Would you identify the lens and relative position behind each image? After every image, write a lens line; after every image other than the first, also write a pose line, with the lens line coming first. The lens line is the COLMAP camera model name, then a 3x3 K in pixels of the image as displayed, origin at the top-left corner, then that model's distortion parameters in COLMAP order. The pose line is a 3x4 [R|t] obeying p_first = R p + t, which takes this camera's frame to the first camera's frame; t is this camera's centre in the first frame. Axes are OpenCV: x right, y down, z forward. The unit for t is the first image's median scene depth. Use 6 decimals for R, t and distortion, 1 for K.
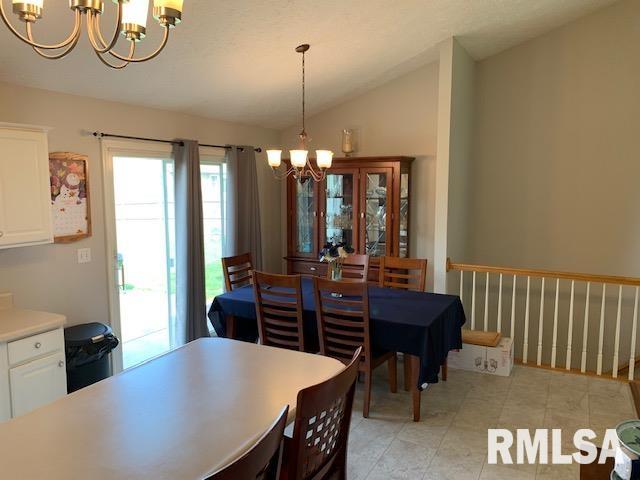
lens RADIAL K [[489.0, 0, 320.0], [0, 489.0, 240.0], [0, 0, 1]] dist [0.077810, -0.111205]
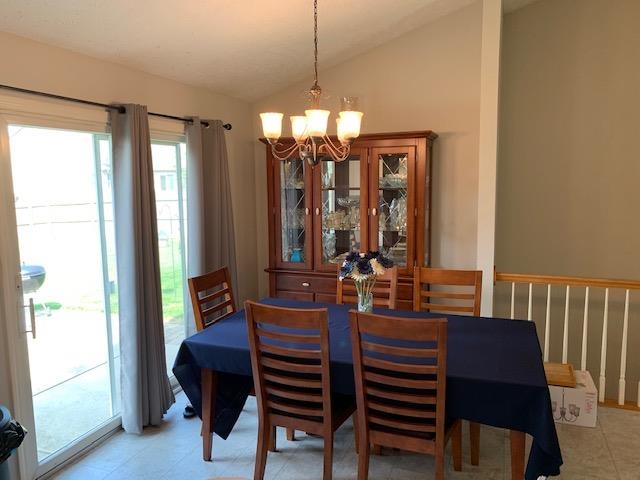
lens RADIAL K [[492.4, 0, 320.0], [0, 492.4, 240.0], [0, 0, 1]] dist [0.006837, 0.002503]
pose [[0.993121, -0.026815, 0.113977, -0.094921], [0.026525, 0.999640, 0.004056, -0.014230], [-0.114045, -0.001005, 0.993475, 0.302324]]
